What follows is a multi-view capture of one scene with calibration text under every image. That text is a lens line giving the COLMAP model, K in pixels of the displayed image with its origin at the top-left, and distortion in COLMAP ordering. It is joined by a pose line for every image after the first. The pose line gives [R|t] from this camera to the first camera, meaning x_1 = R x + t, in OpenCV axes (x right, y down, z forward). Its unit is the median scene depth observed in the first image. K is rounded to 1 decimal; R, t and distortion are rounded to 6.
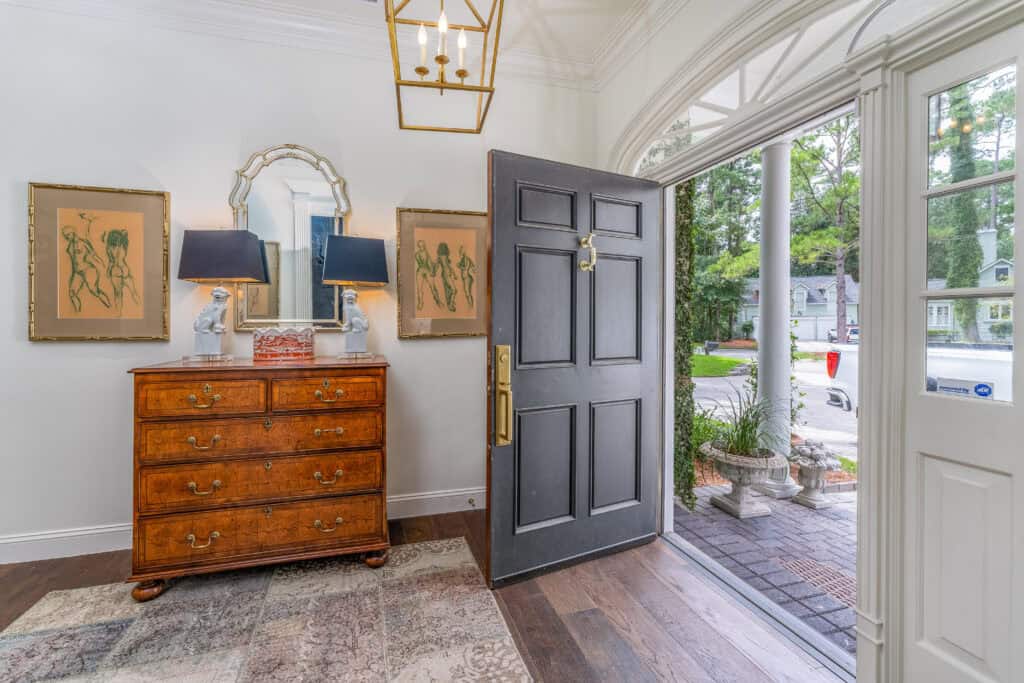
lens RADIAL K [[418.3, 0, 484.4], [0, 418.3, 326.5], [0, 0, 1]] dist [0.001221, -0.000801]
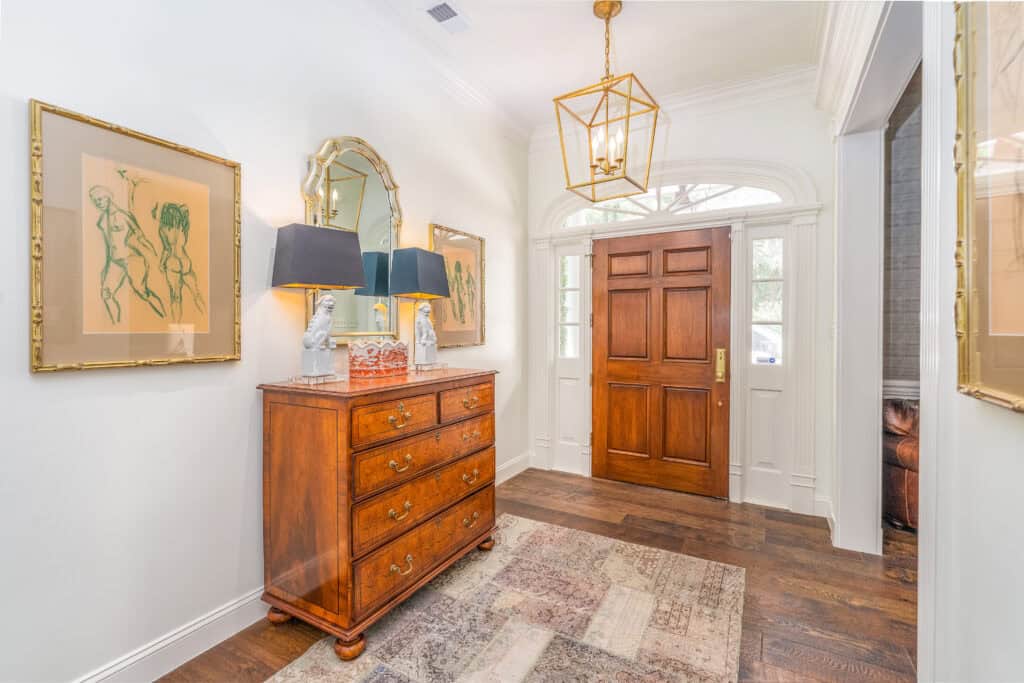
lens RADIAL K [[447.0, 0, 509.5], [0, 447.0, 334.9], [0, 0, 1]] dist [-0.001903, -0.000336]
pose [[0.711376, -0.009048, 0.702753, -1.021958], [0.004803, 0.999956, 0.008013, -0.019446], [-0.702795, -0.002325, 0.711388, 0.092347]]
